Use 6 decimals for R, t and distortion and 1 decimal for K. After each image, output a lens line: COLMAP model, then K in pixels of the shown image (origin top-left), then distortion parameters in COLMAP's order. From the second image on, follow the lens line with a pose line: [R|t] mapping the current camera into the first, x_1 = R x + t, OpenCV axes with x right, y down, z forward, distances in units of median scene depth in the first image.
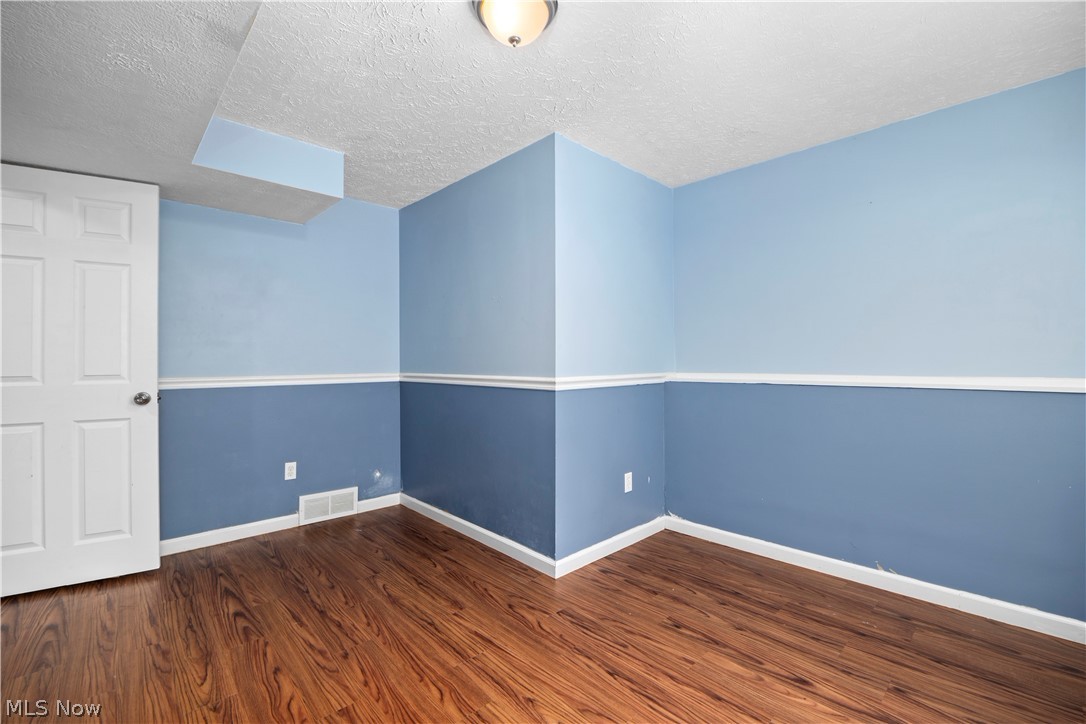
lens RADIAL K [[466.6, 0, 540.4], [0, 466.6, 359.4], [0, 0, 1]] dist [-0.015618, -0.000099]
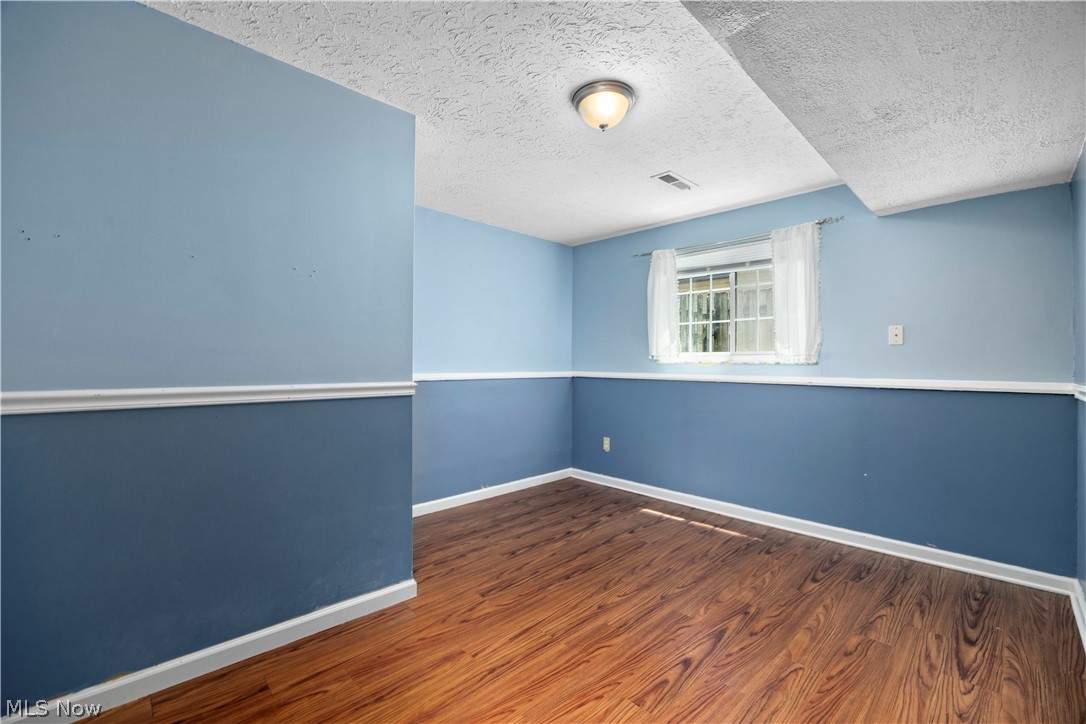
lens RADIAL K [[466.6, 0, 540.4], [0, 466.6, 359.4], [0, 0, 1]] dist [-0.015618, -0.000099]
pose [[-0.023874, 0.014316, 0.999612, -1.070197], [-0.012628, 0.999813, -0.014620, 0.006828], [-0.999635, -0.012972, -0.023689, 0.912670]]
